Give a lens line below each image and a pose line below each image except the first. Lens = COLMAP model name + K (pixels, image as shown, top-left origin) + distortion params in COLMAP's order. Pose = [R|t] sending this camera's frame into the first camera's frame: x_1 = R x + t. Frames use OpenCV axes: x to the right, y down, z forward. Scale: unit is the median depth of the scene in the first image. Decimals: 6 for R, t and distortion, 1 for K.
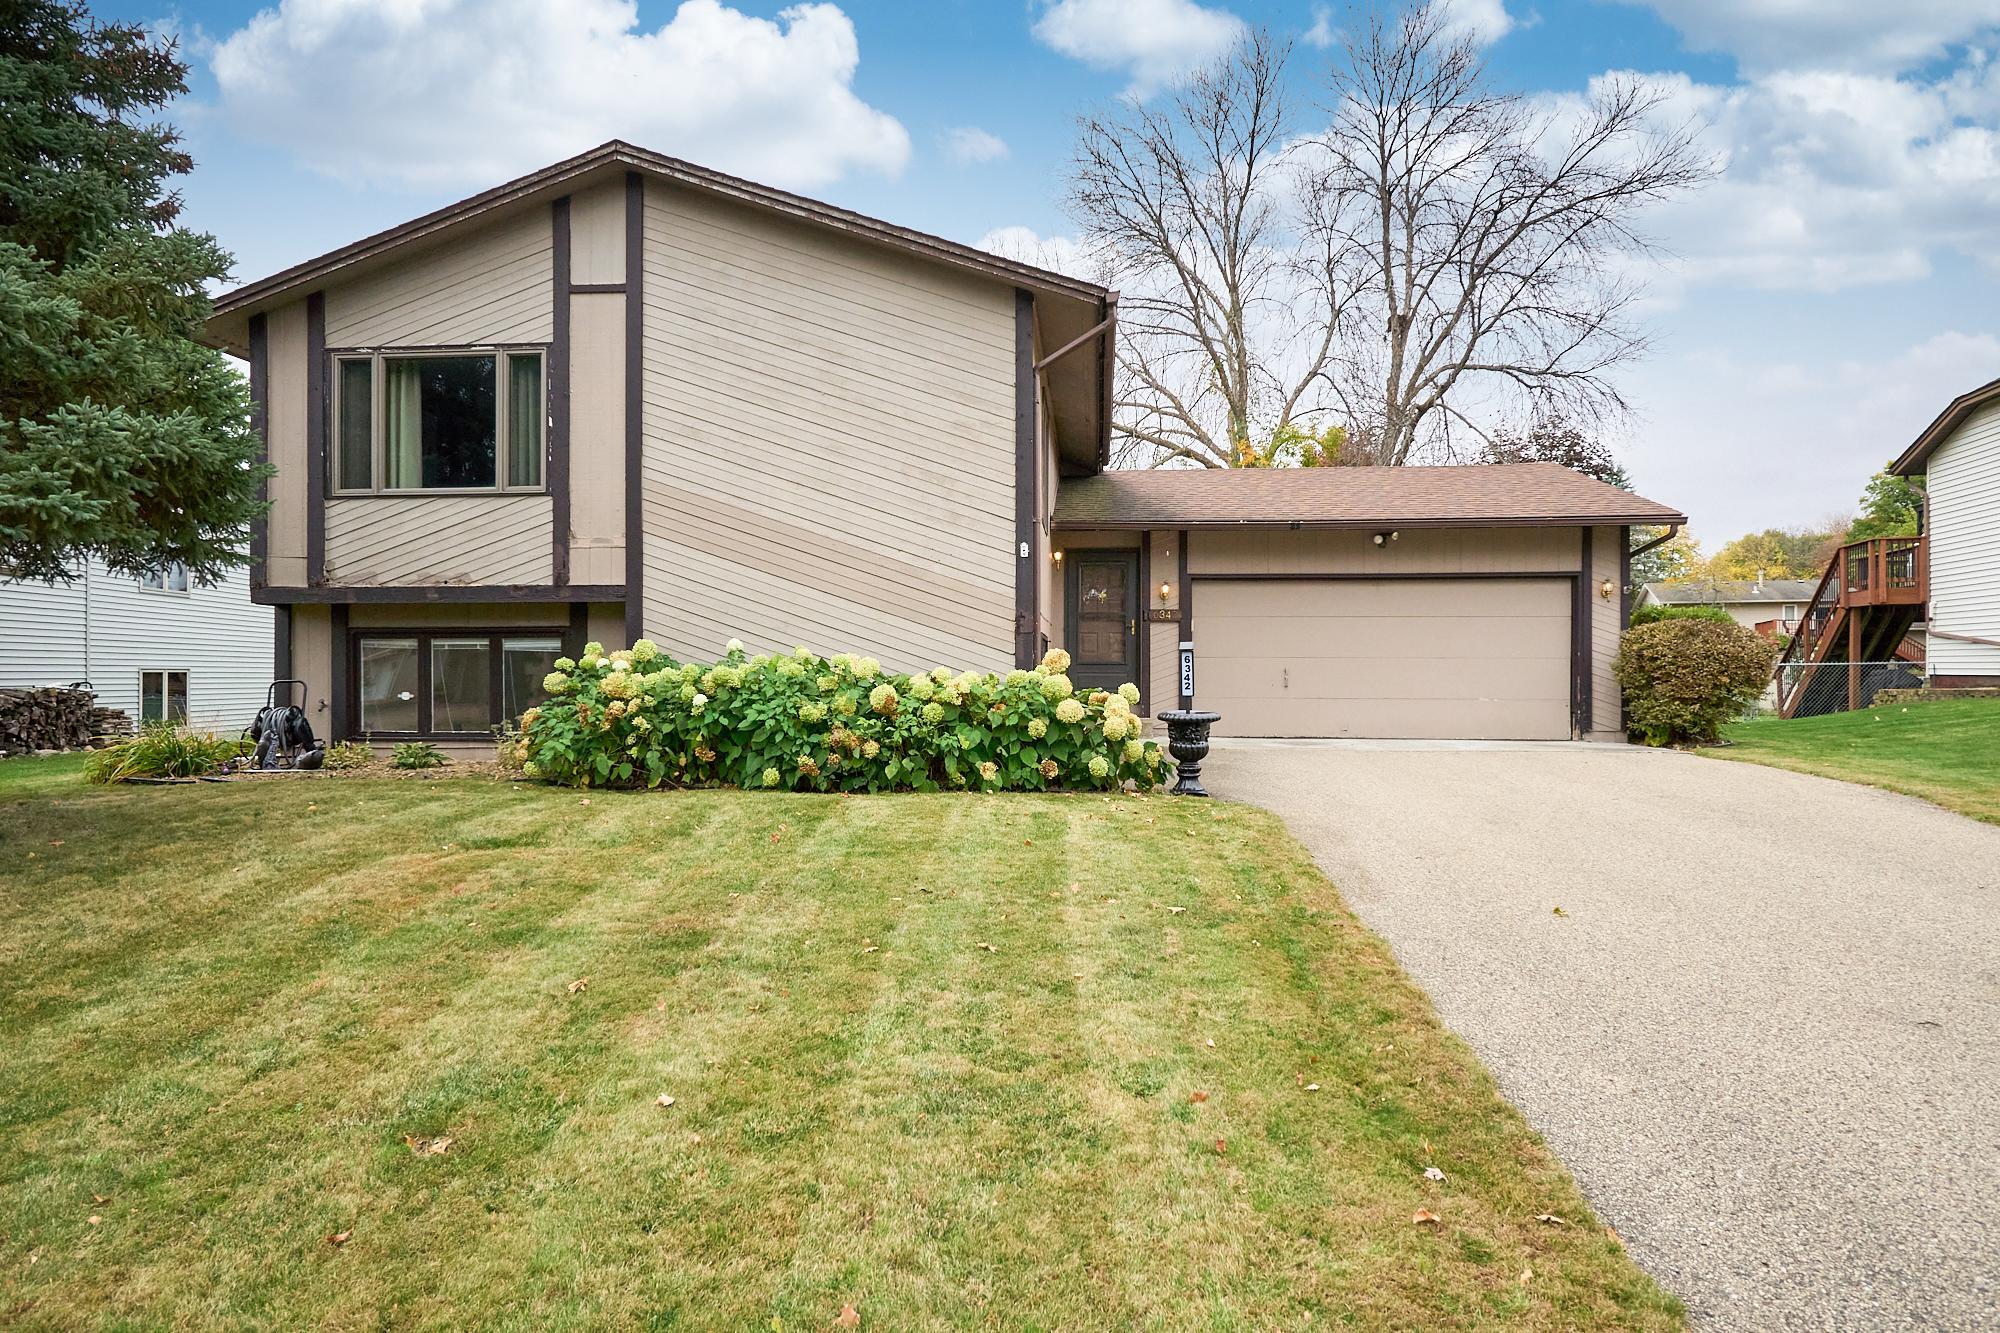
lens RADIAL K [[1170.8, 0, 1000.0], [0, 1170.8, 666.5], [0, 0, 1]] dist [0.000401, 0.000501]
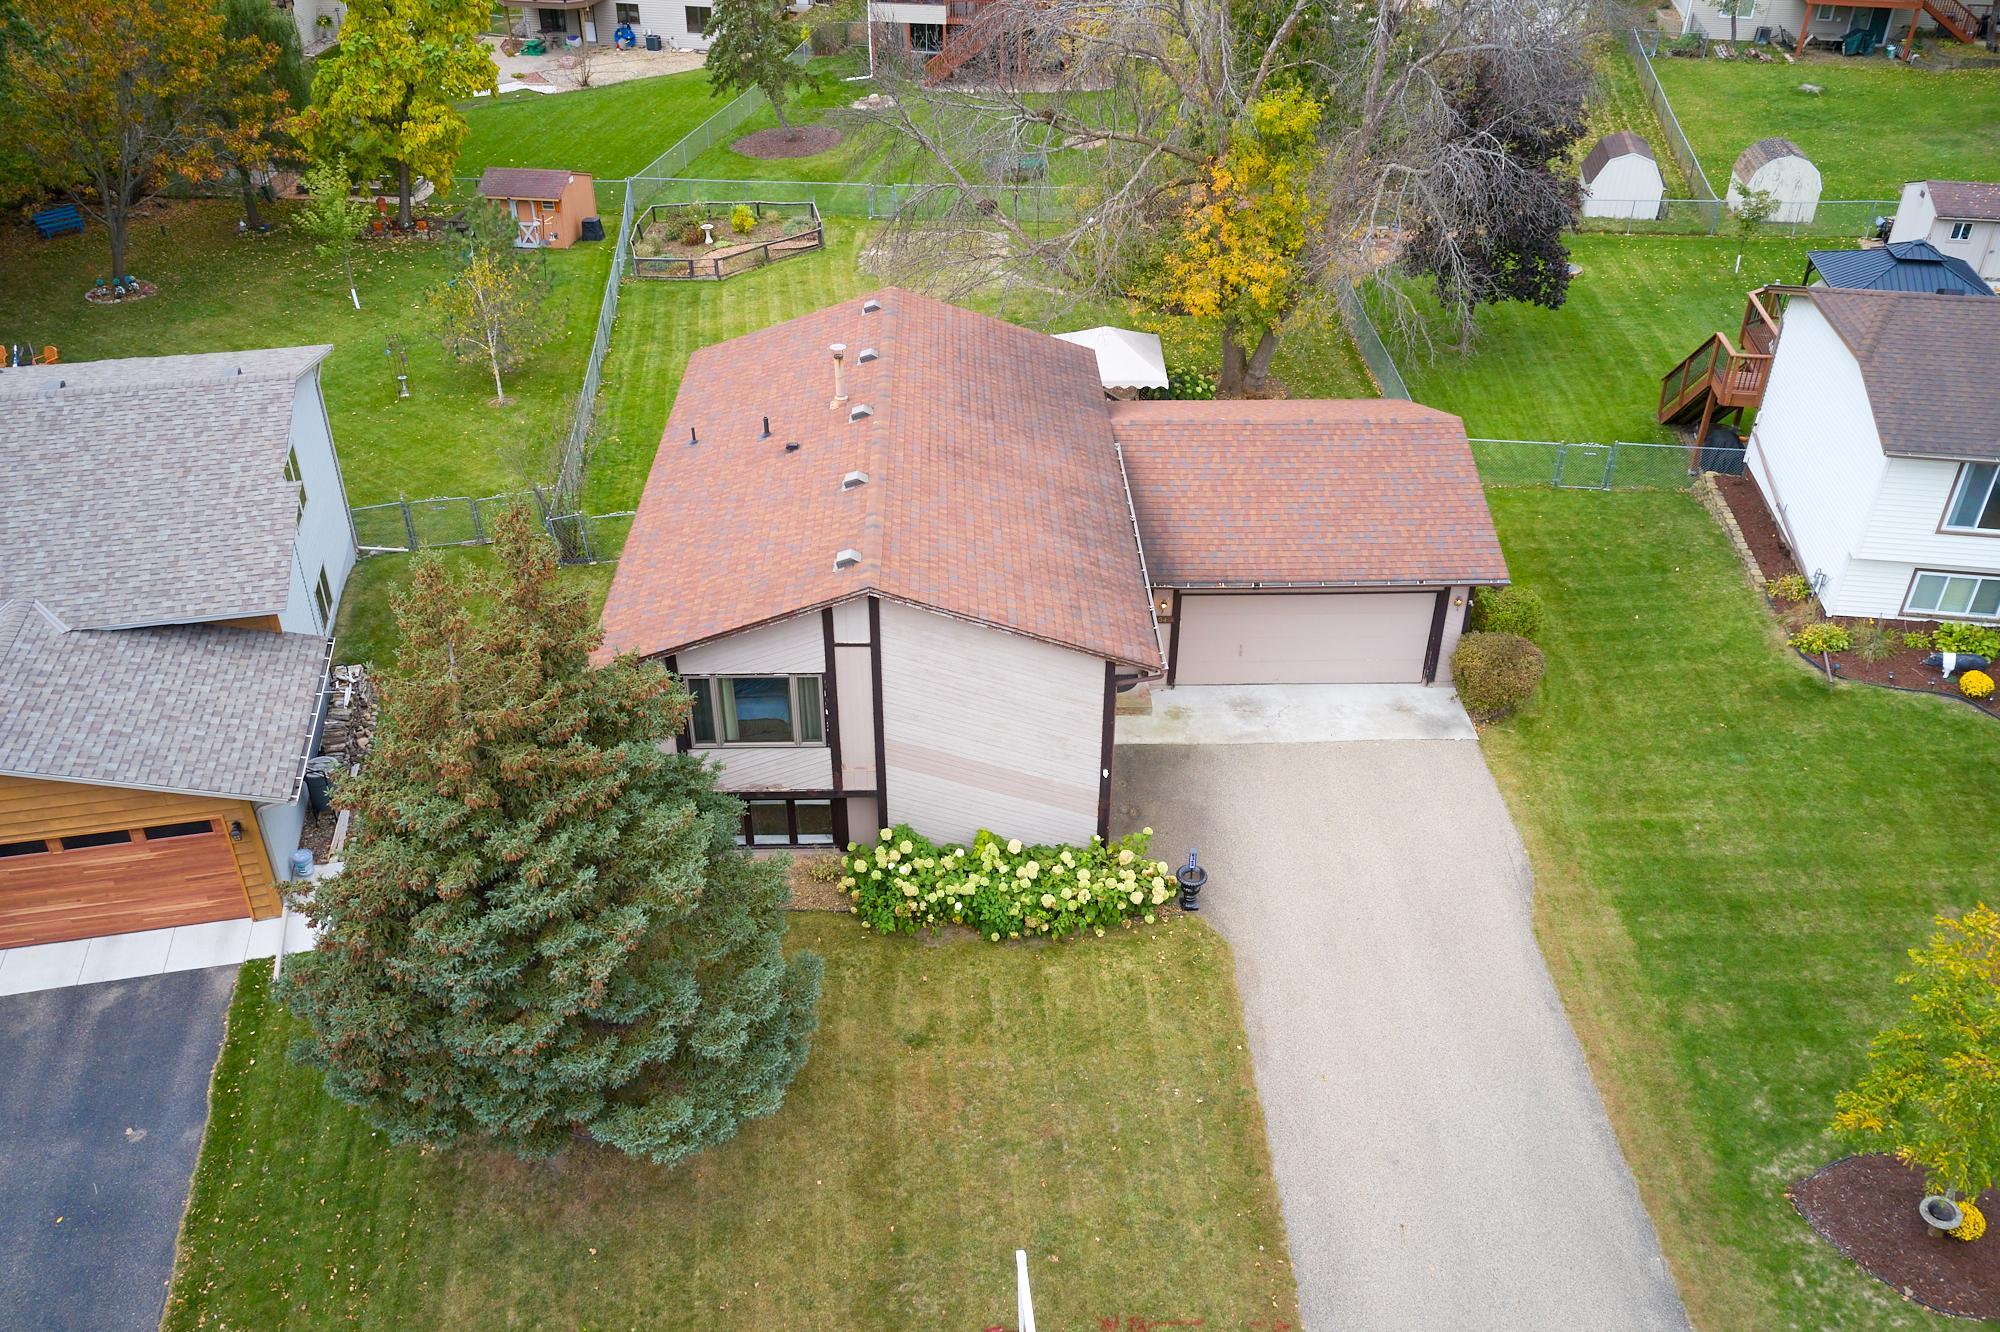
lens RADIAL K [[1595.9, 0, 1000.0], [0, 1595.9, 666.0], [0, 0, 1]] dist [-0.005830, 0.013107]
pose [[0.993401, -0.055976, 0.100107, -0.363815], [-0.008114, 0.836333, 0.548161, -1.528000], [-0.114406, -0.545356, 0.830360, -0.898537]]
